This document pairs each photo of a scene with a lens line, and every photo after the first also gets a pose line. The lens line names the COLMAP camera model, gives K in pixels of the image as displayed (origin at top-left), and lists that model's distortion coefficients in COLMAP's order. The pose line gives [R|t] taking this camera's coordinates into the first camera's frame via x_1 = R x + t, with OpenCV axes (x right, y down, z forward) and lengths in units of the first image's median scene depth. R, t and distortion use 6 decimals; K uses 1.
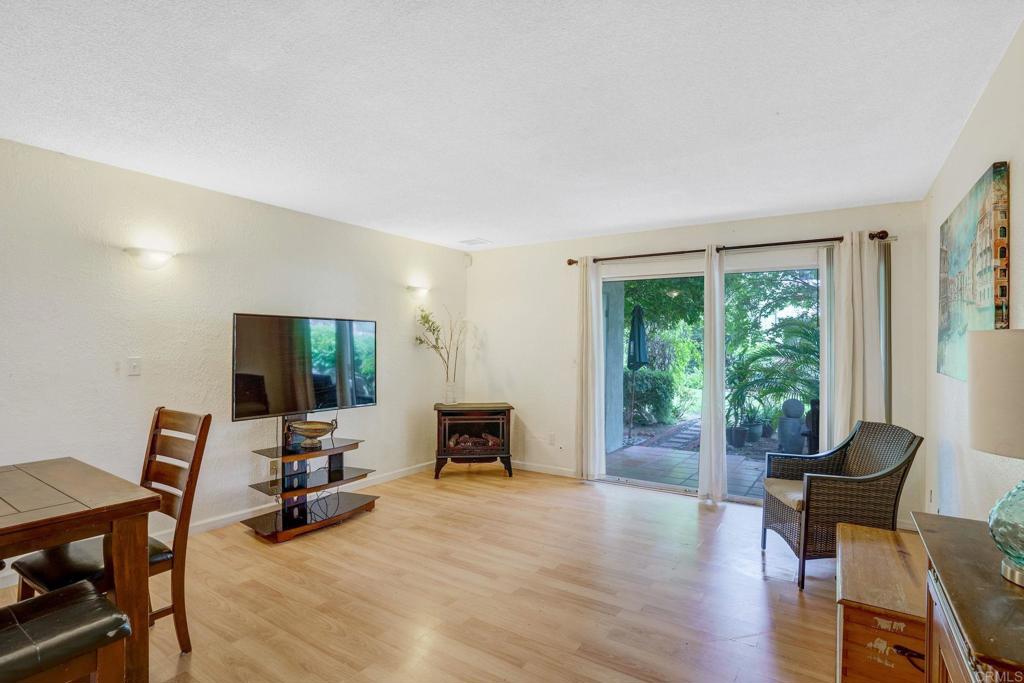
lens RADIAL K [[504.0, 0, 507.1], [0, 504.0, 341.2], [0, 0, 1]] dist [-0.041763, 0.000571]
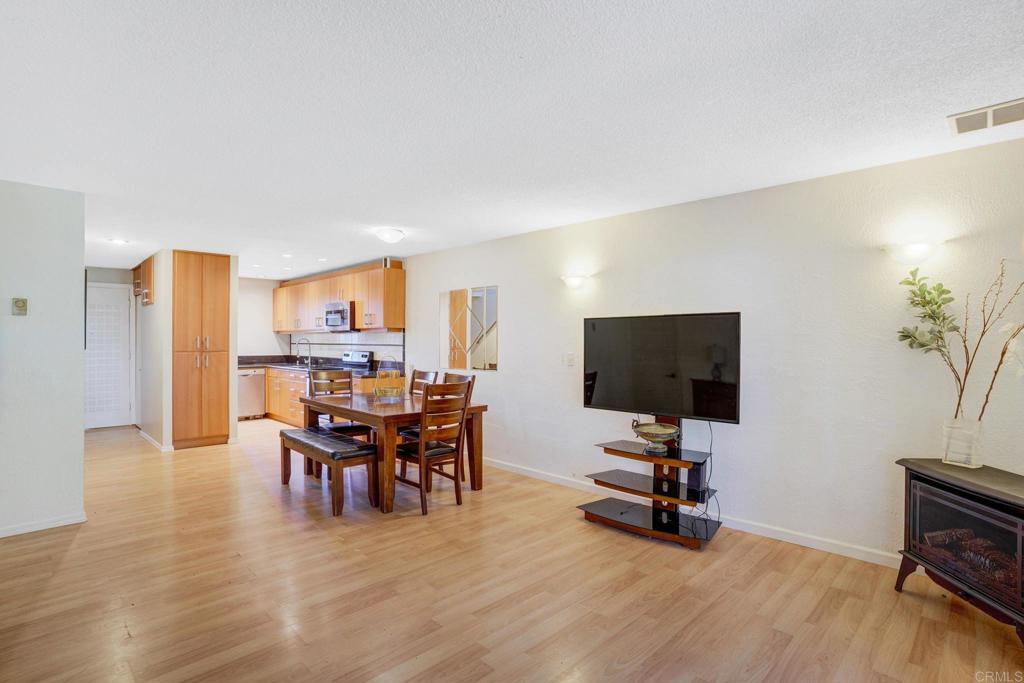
lens RADIAL K [[504.0, 0, 514.8], [0, 504.0, 344.9], [0, 0, 1]] dist [-0.041763, 0.000571]
pose [[-0.168158, -0.006918, -0.985736, 0.584180], [-0.000961, 0.999976, -0.006854, 0.015158], [0.985760, -0.000206, -0.168161, 0.876269]]
